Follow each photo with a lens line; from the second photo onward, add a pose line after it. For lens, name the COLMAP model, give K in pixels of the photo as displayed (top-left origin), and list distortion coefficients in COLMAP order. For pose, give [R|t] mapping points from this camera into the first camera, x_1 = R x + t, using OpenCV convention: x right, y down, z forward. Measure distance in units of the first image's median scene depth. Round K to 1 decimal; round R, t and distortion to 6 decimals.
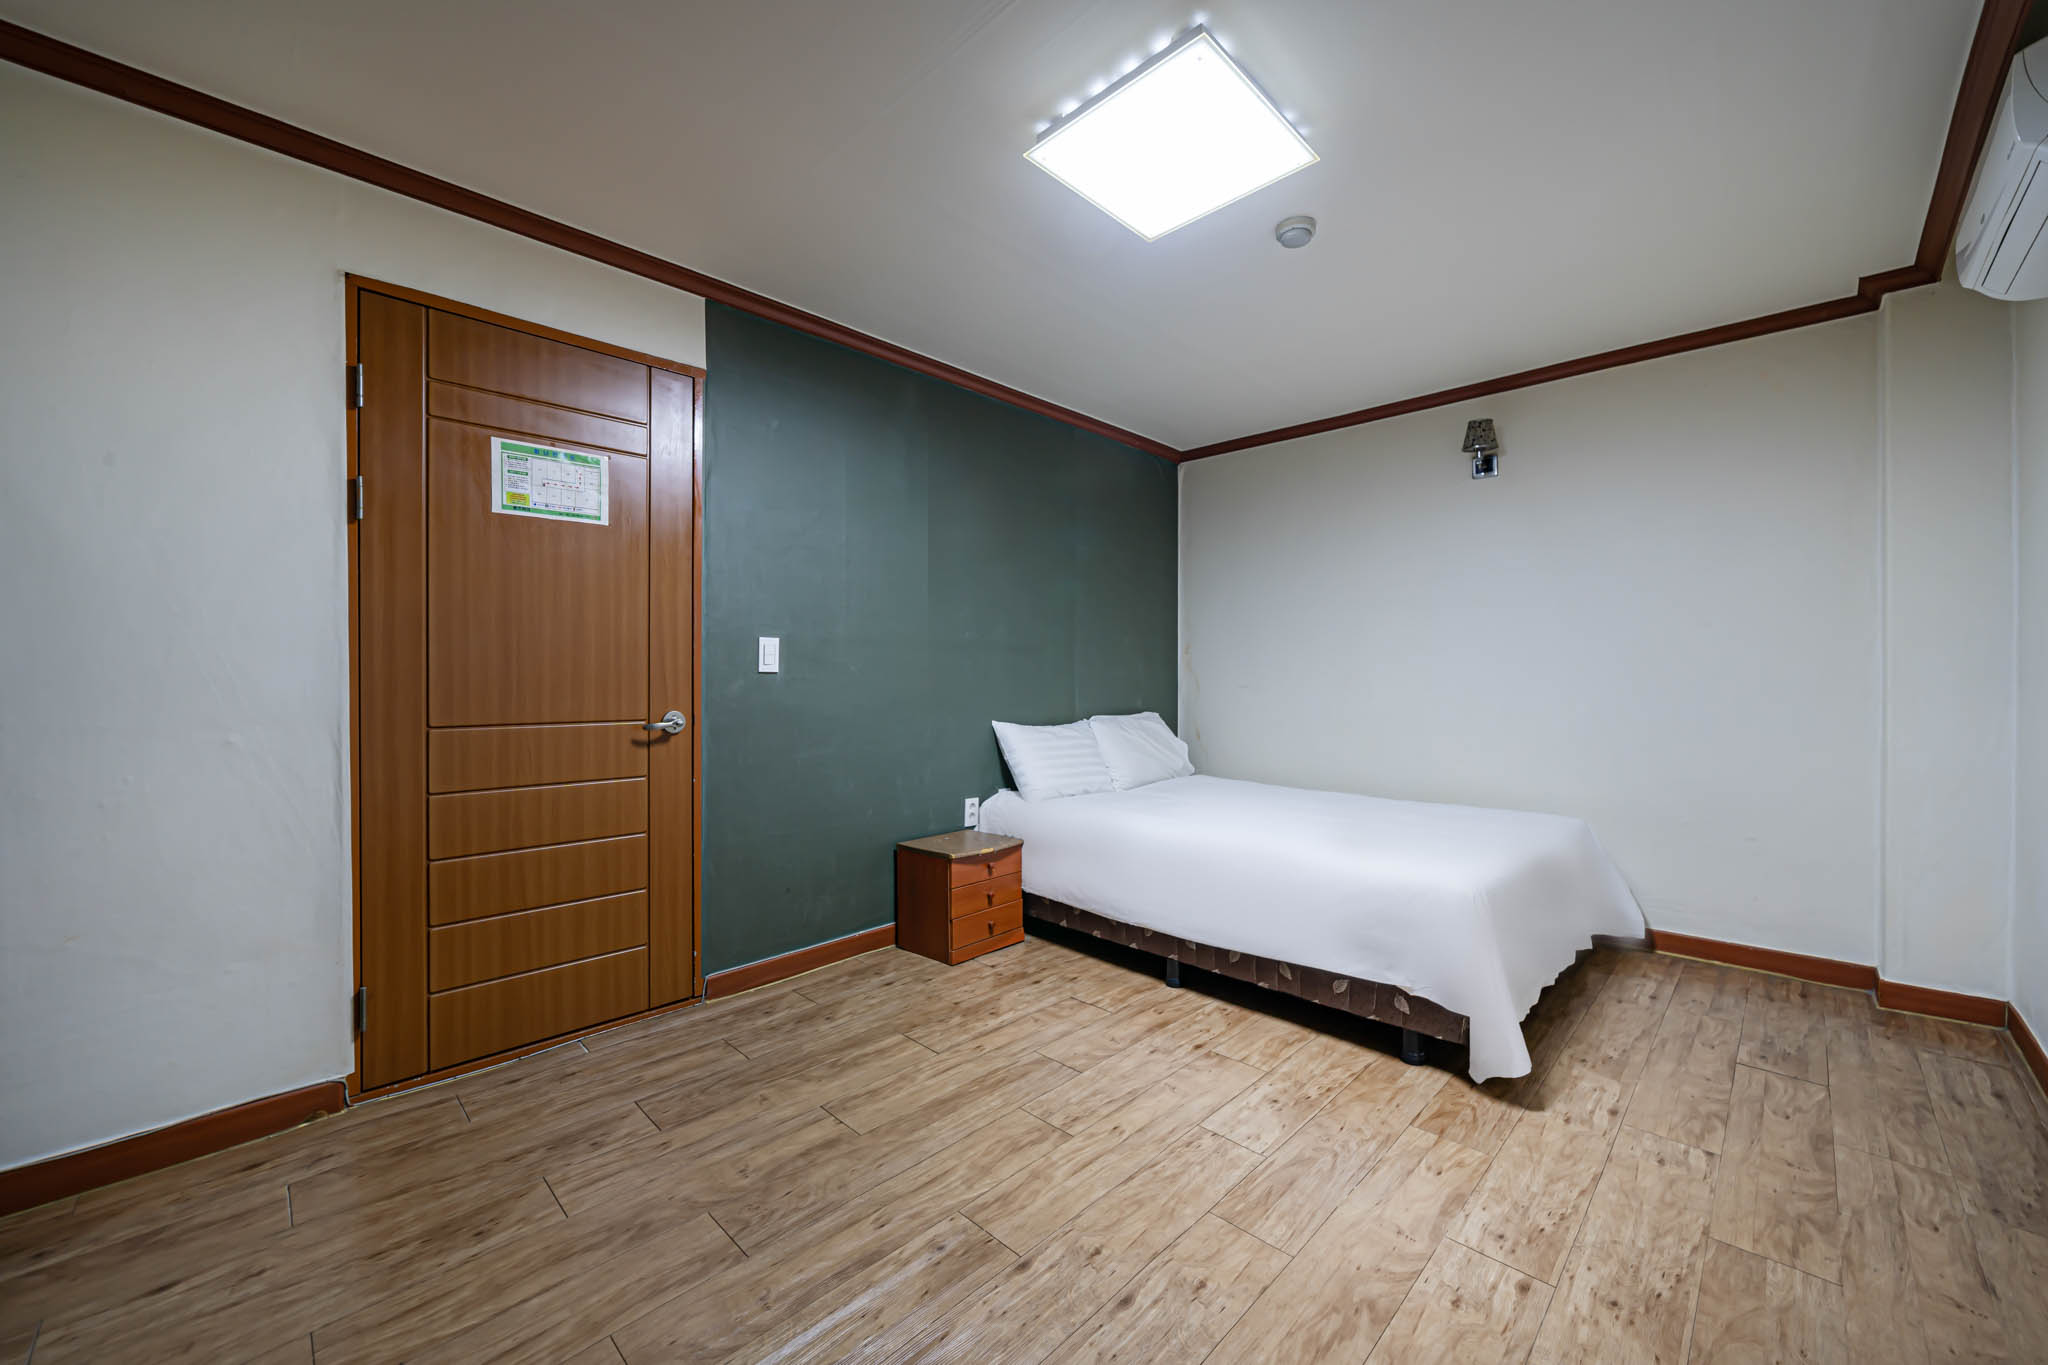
lens RADIAL K [[766.8, 0, 1024.0], [0, 766.8, 682.5], [0, 0, 1]] dist [0.000387, -0.000099]
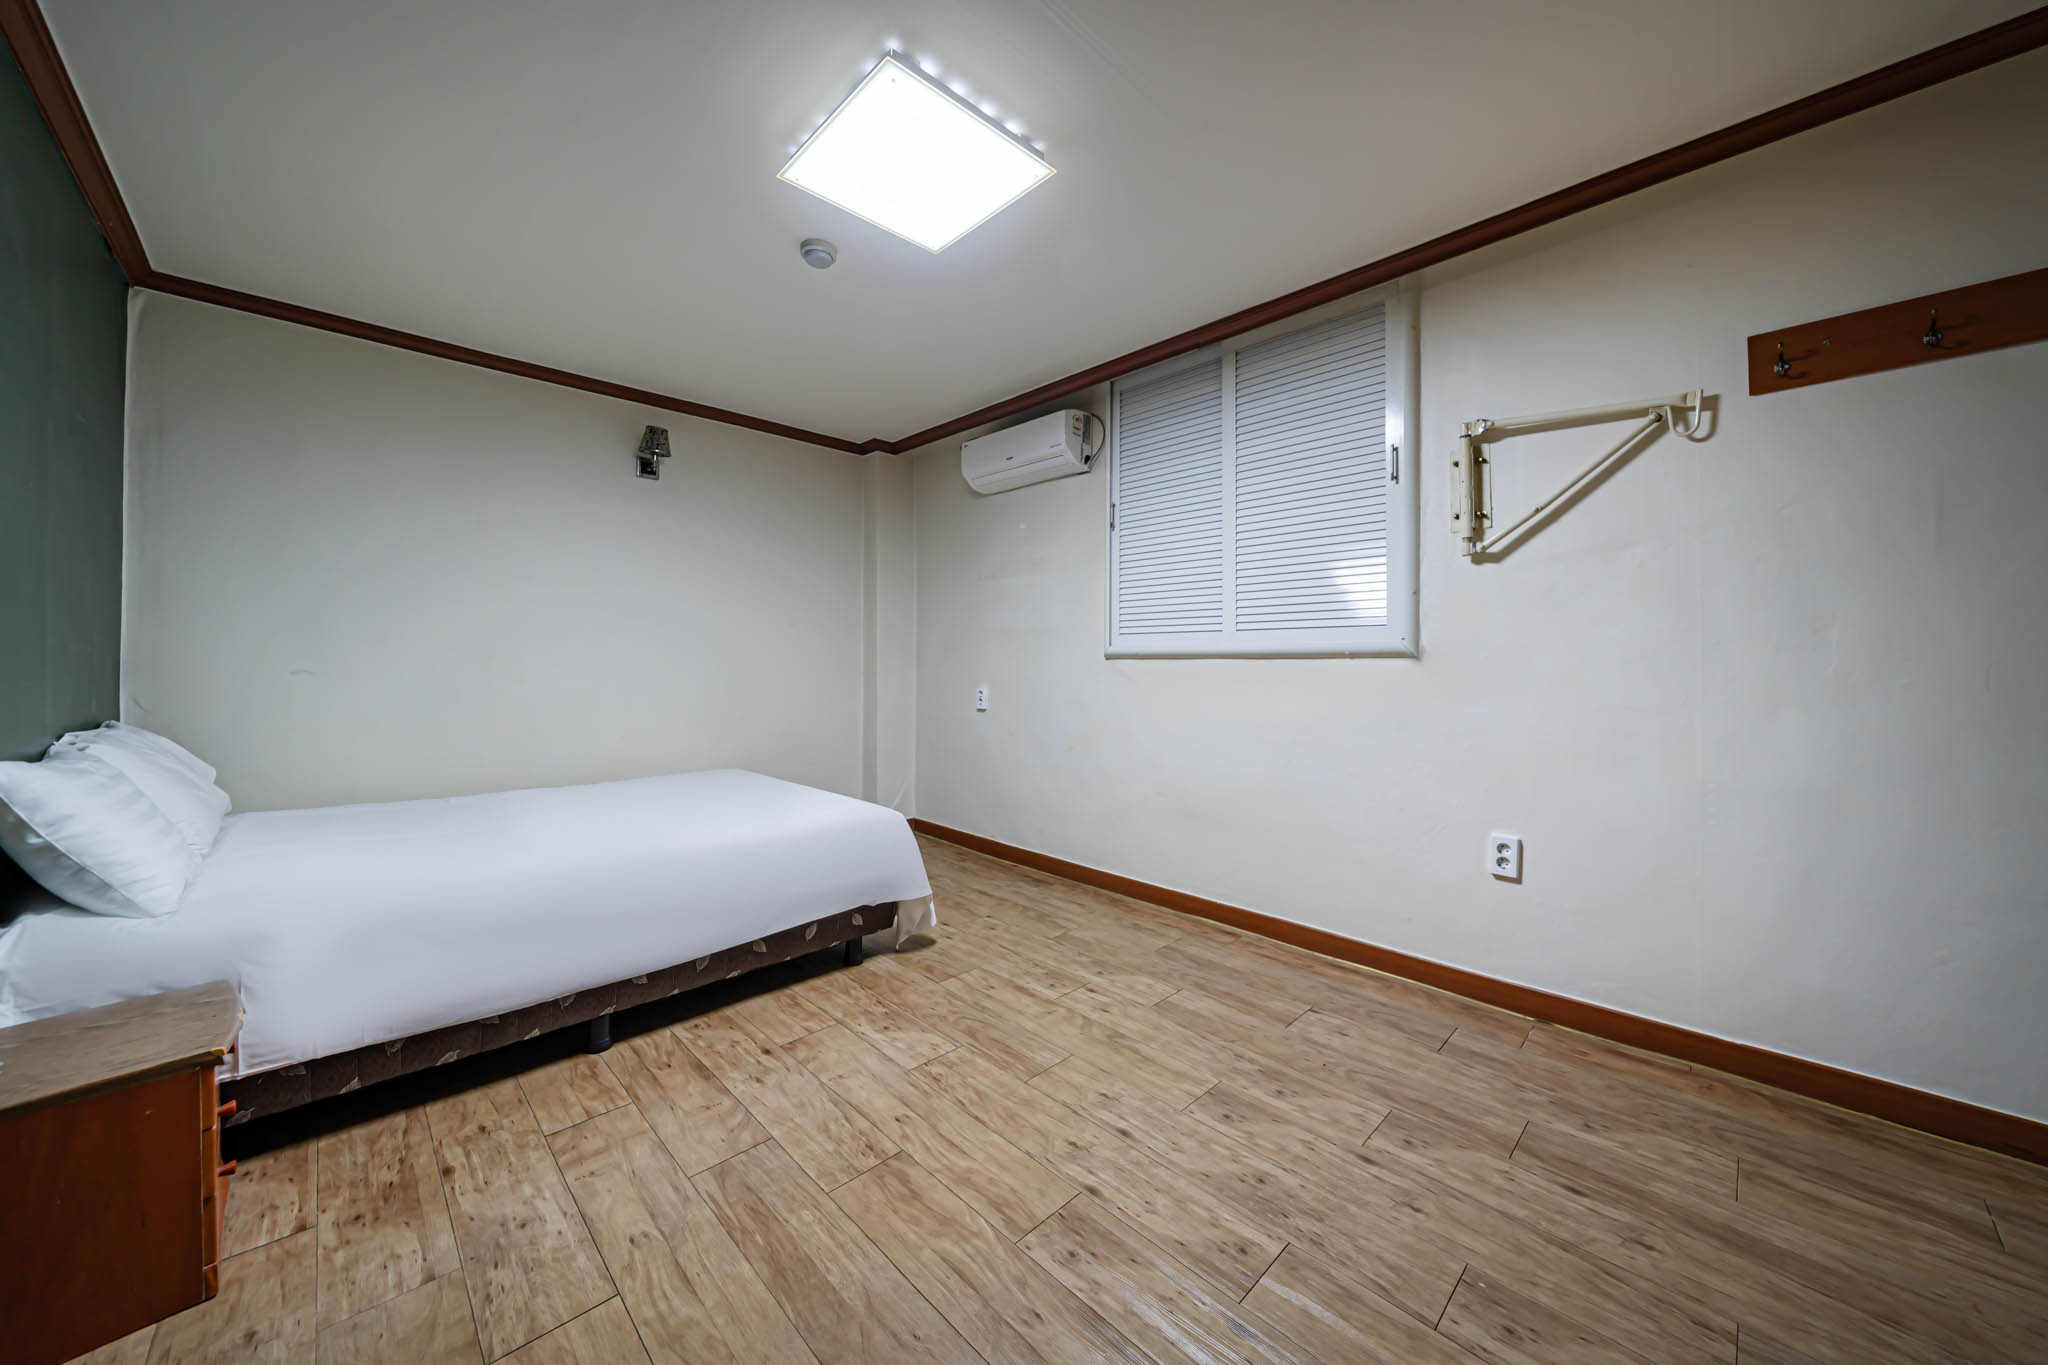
lens RADIAL K [[724.2, 0, 1016.1], [0, 724.2, 660.1], [0, 0, 1]] dist [-0.001441, -0.000145]
pose [[0.031749, 0.001739, 0.999494, -0.738063], [0.003613, 0.999992, -0.001854, -0.002636], [-0.999489, 0.003670, 0.031743, 0.754580]]
